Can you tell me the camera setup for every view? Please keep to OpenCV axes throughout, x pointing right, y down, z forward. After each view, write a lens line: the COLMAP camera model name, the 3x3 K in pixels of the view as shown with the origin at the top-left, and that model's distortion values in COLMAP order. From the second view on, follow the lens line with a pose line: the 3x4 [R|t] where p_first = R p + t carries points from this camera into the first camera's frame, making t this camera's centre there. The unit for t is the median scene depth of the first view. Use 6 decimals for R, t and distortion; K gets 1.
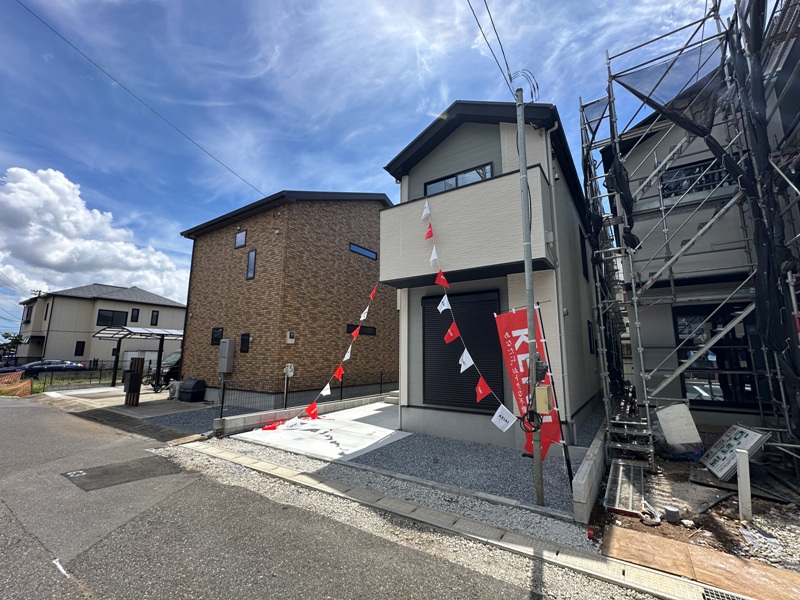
lens RADIAL K [[345.3, 0, 399.5], [0, 345.3, 298.5], [0, 0, 1]] dist [-0.002407, 0.000364]
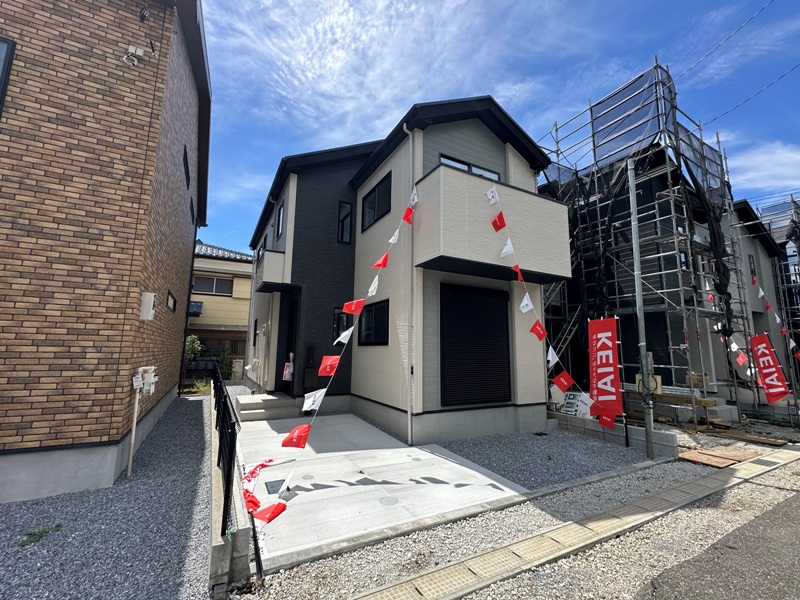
lens RADIAL K [[345.3, 0, 399.5], [0, 345.3, 298.5], [0, 0, 1]] dist [-0.002407, 0.000364]
pose [[0.460666, 0.132851, 0.877575, -0.979719], [-0.157483, 0.985281, -0.066488, 0.143619], [-0.873491, -0.107574, 0.474807, 0.907576]]
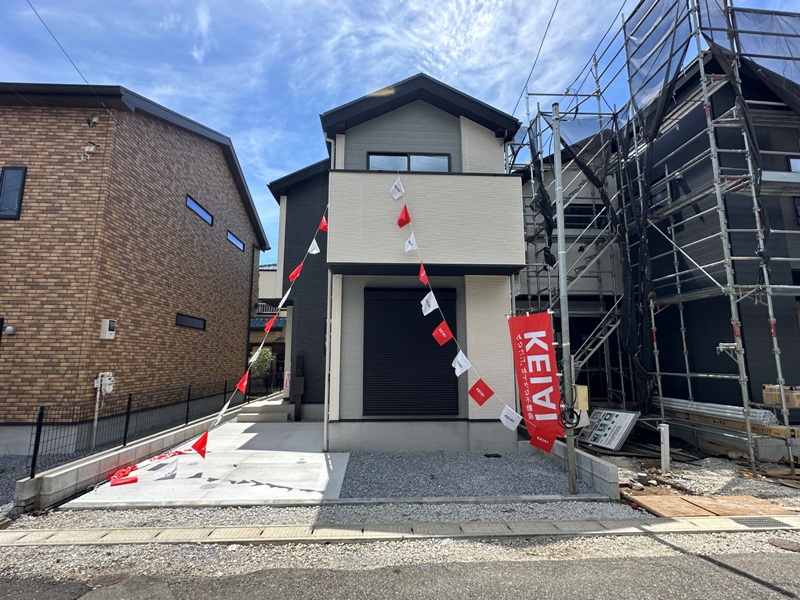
lens RADIAL K [[396.5, 0, 400.0], [0, 396.5, 300.0], [0, 0, 1]] dist [-0.001402, -0.000643]
pose [[0.796759, 0.085533, 0.598214, -0.579345], [-0.095633, 0.995305, -0.014936, 0.040918], [-0.596682, -0.045308, 0.801197, 0.244093]]
